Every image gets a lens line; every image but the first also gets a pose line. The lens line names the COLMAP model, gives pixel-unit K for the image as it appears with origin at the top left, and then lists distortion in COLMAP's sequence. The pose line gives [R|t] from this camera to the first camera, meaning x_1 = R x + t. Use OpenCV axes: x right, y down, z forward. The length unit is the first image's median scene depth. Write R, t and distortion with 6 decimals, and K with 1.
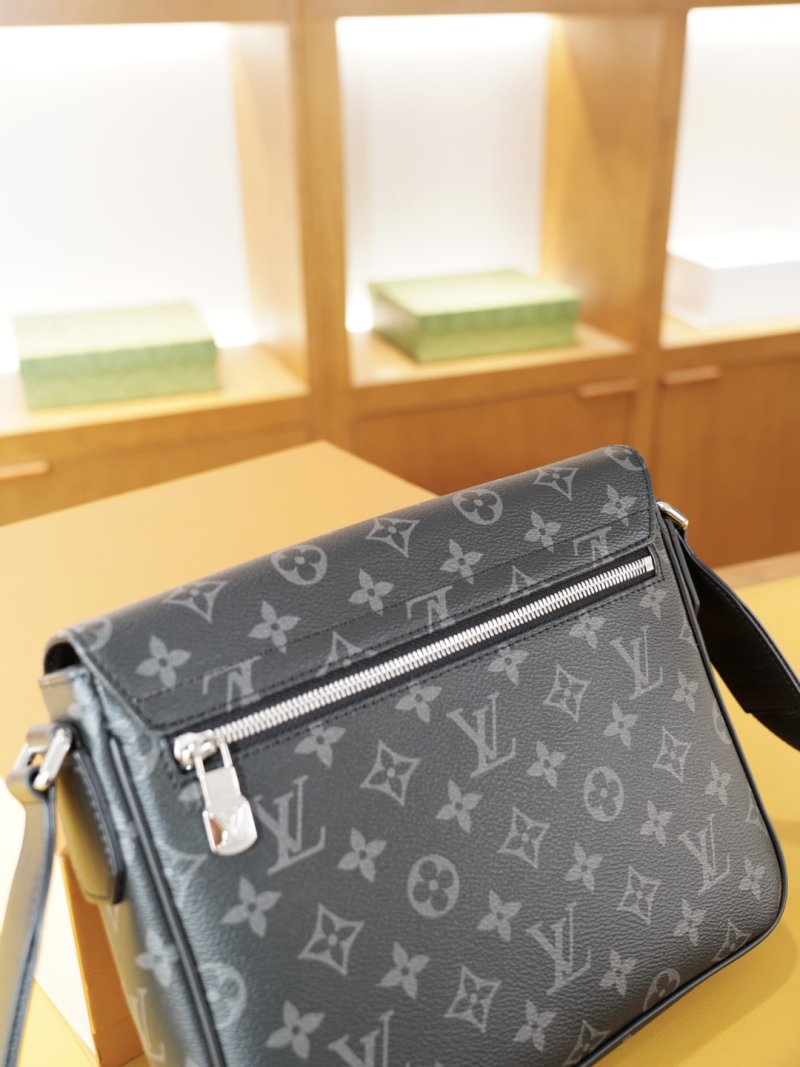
lens RADIAL K [[1122.9, 0, 400.0], [0, 1122.9, 537.6], [0, 0, 1]] dist [0.028006, 0.000000]
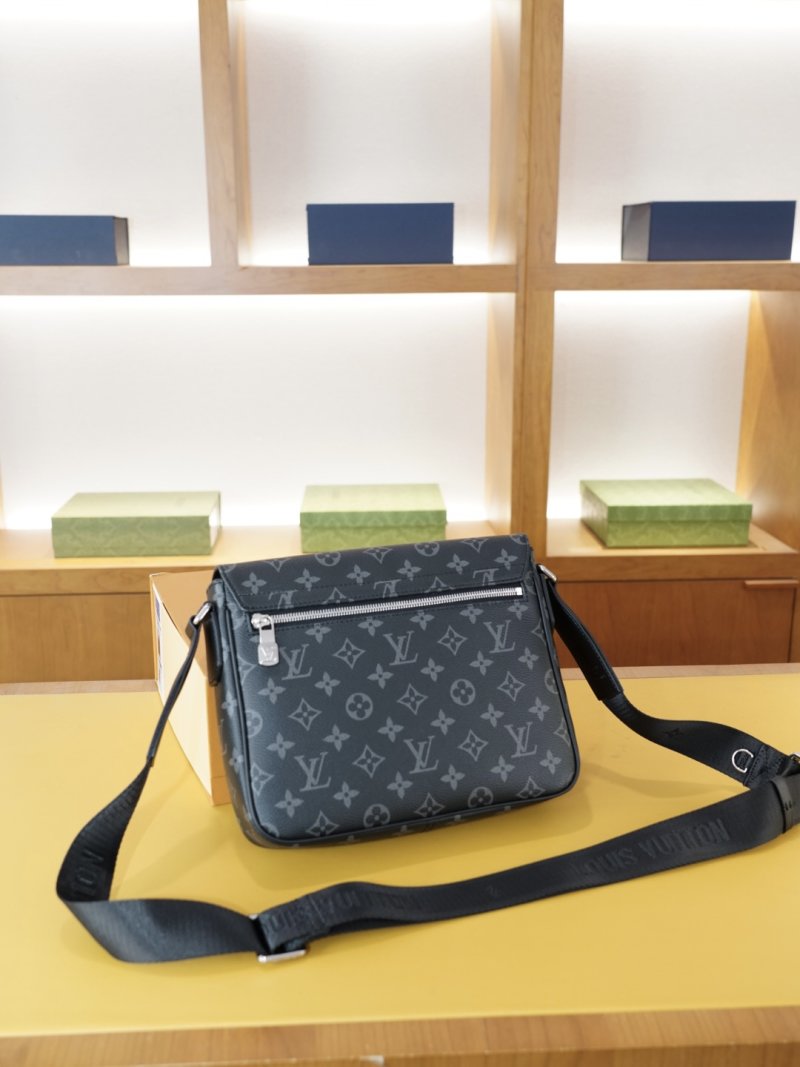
lens RADIAL K [[1122.9, 0, 402.1], [0, 1122.9, 539.2], [0, 0, 1]] dist [0.028006, 0.000000]
pose [[0.956256, 0.086611, -0.279416, 0.620995], [-0.136855, 0.976645, -0.165633, 0.312792], [0.258545, 0.196627, 0.945776, -0.975351]]
